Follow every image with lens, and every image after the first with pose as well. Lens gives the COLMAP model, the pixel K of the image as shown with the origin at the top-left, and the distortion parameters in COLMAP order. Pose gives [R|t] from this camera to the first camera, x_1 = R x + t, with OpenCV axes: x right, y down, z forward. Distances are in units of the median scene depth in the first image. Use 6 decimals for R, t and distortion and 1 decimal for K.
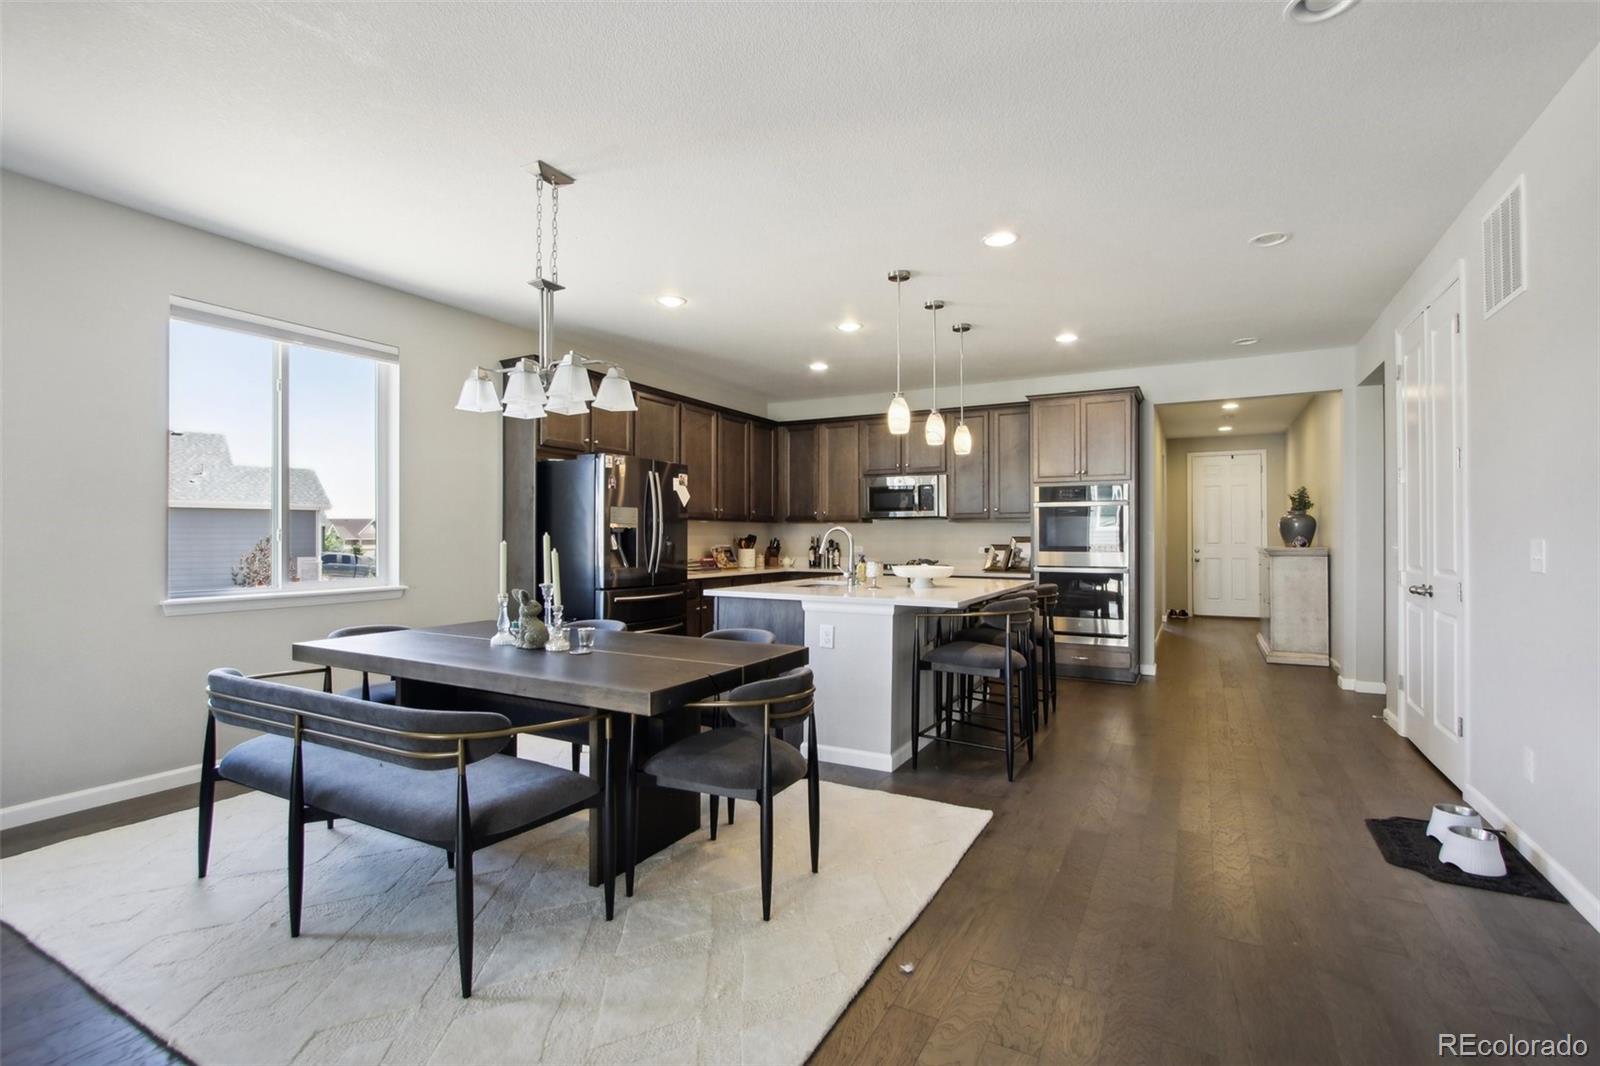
lens RADIAL K [[743.9, 0, 799.0], [0, 743.9, 531.8], [0, 0, 1]] dist [-0.016665, 0.002580]
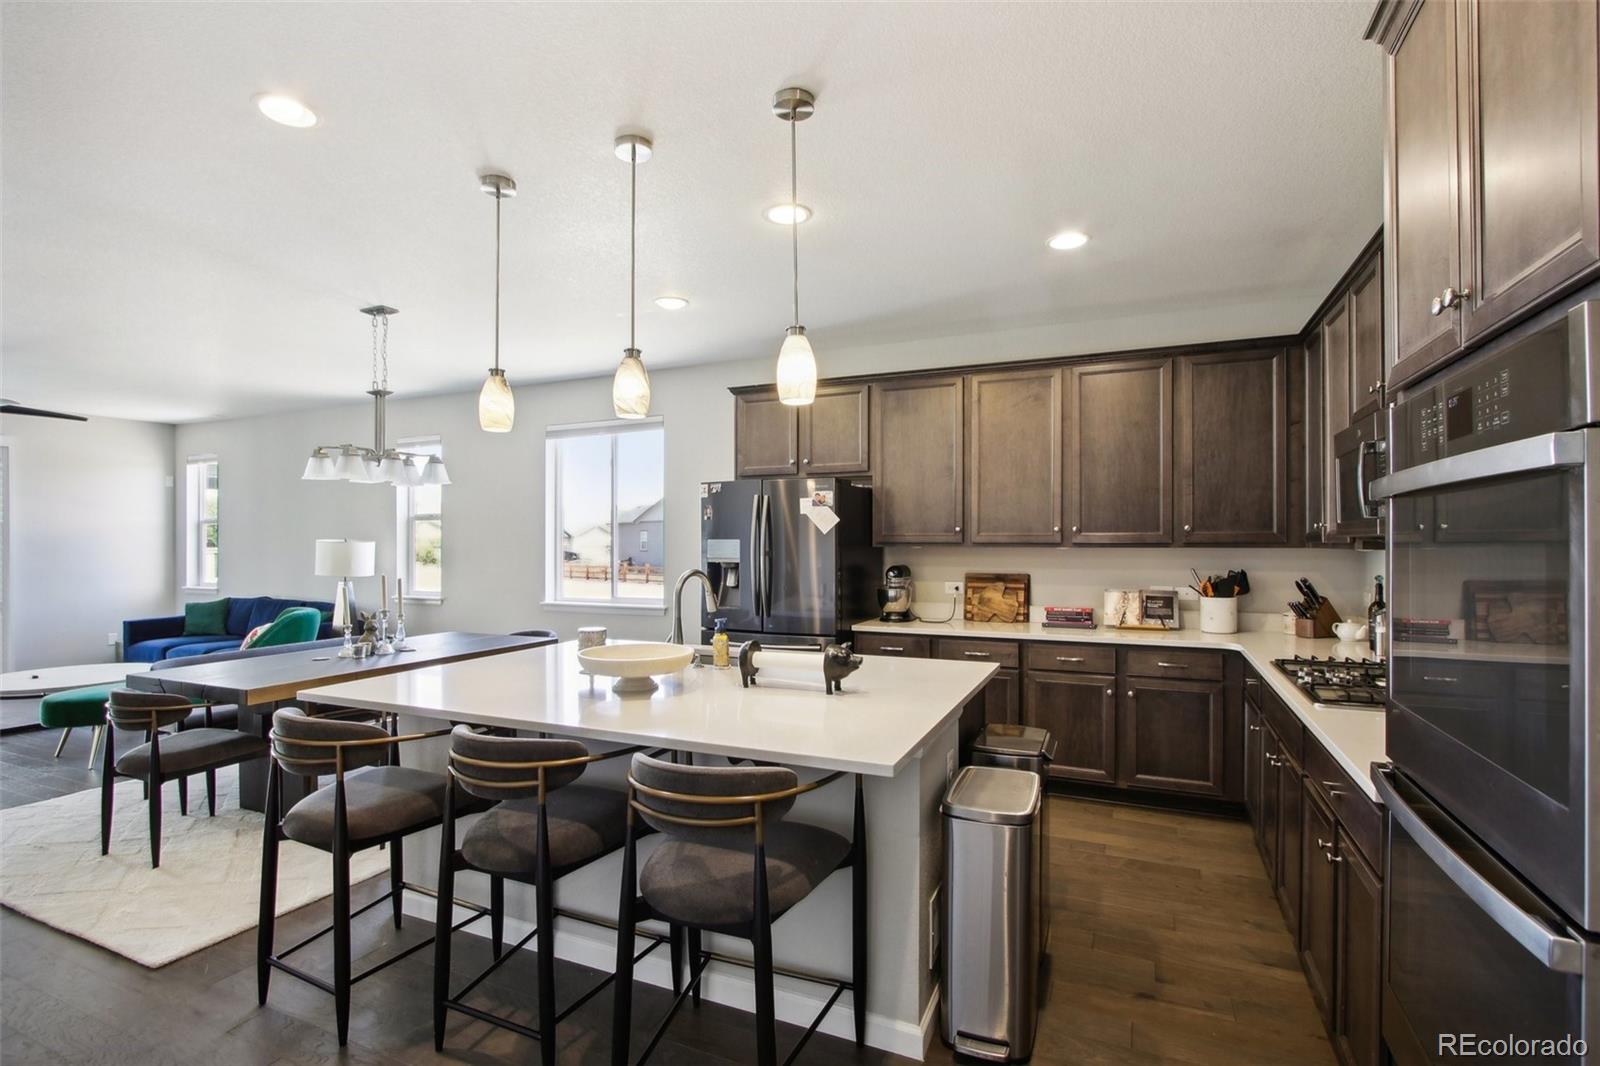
lens RADIAL K [[743.9, 0, 786.8], [0, 743.9, 535.5], [0, 0, 1]] dist [-0.016665, 0.002580]
pose [[0.076958, -0.009315, -0.996991, 0.517027], [0.009656, 0.999916, -0.008597, -0.023200], [0.996988, -0.008965, 0.077041, 0.788407]]
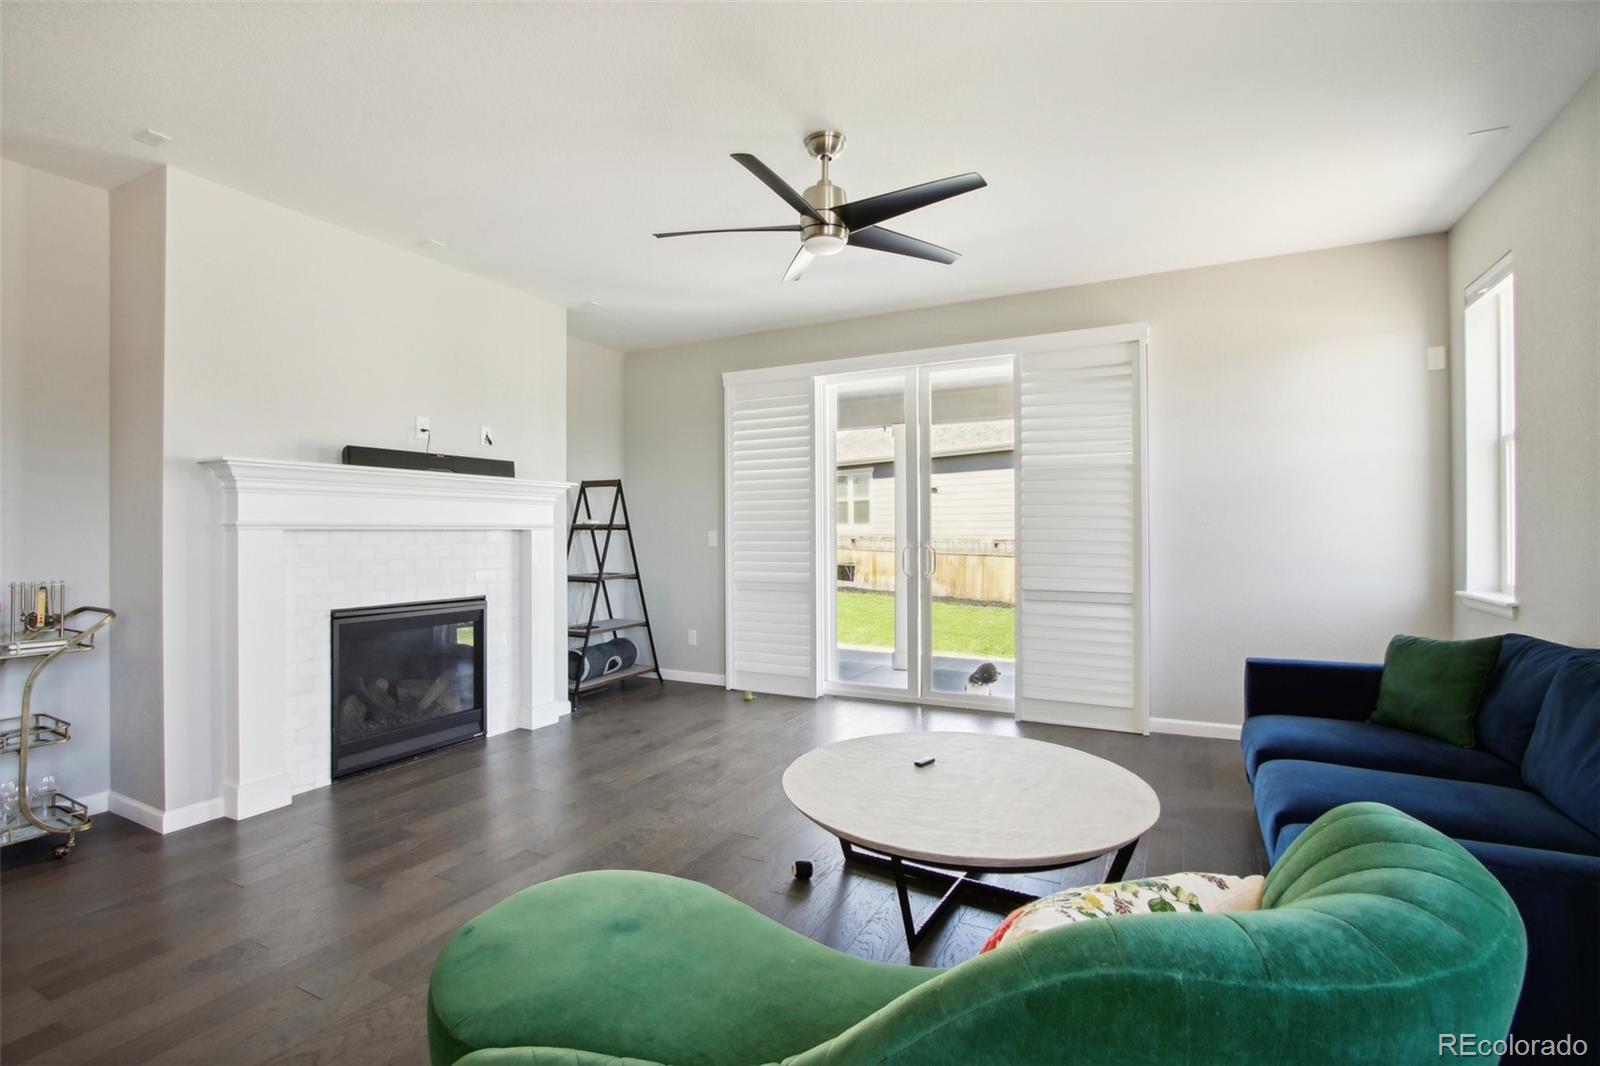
lens RADIAL K [[743.9, 0, 792.6], [0, 743.9, 530.9], [0, 0, 1]] dist [-0.016665, 0.002580]
pose [[-0.999871, 0.002318, -0.015872, -0.341374], [0.002372, 0.999991, -0.003376, 0.000096], [0.015864, -0.003413, -0.999868, 0.382010]]
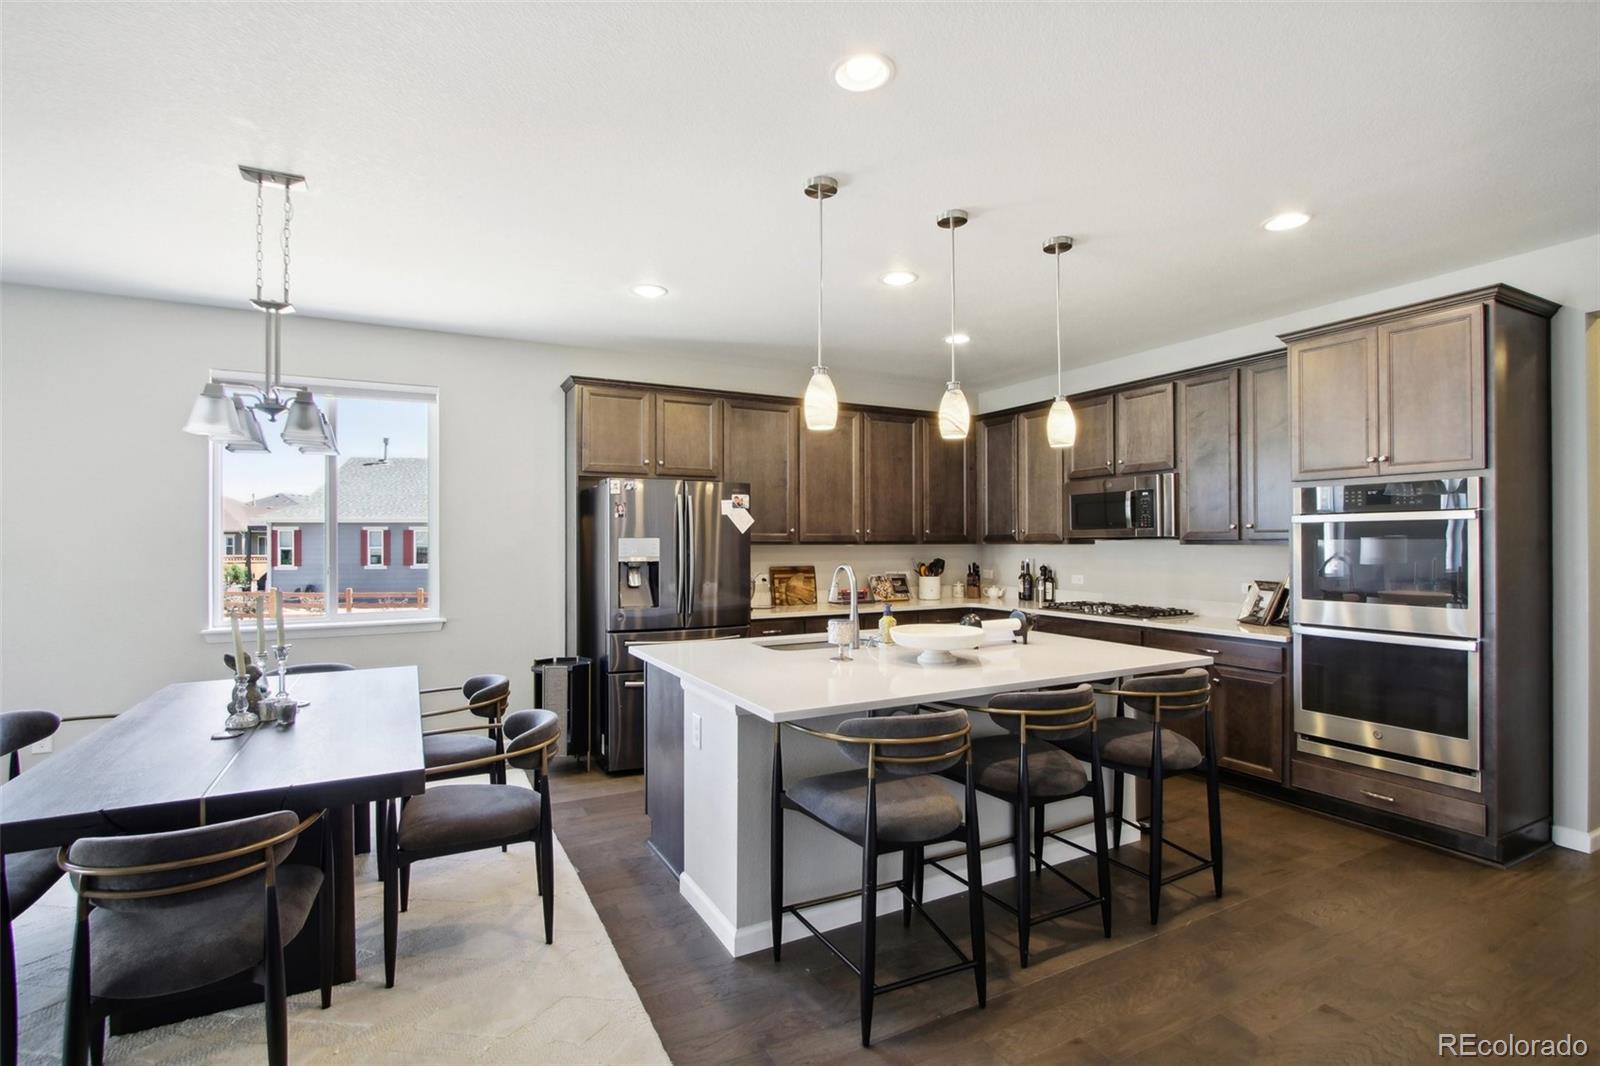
lens RADIAL K [[743.9, 0, 798.4], [0, 743.9, 536.8], [0, 0, 1]] dist [-0.016665, 0.002580]
pose [[0.831844, -0.007853, -0.554954, 0.316008], [0.008495, 0.999963, -0.001417, -0.024861], [0.554945, -0.003536, 0.831880, 0.295496]]
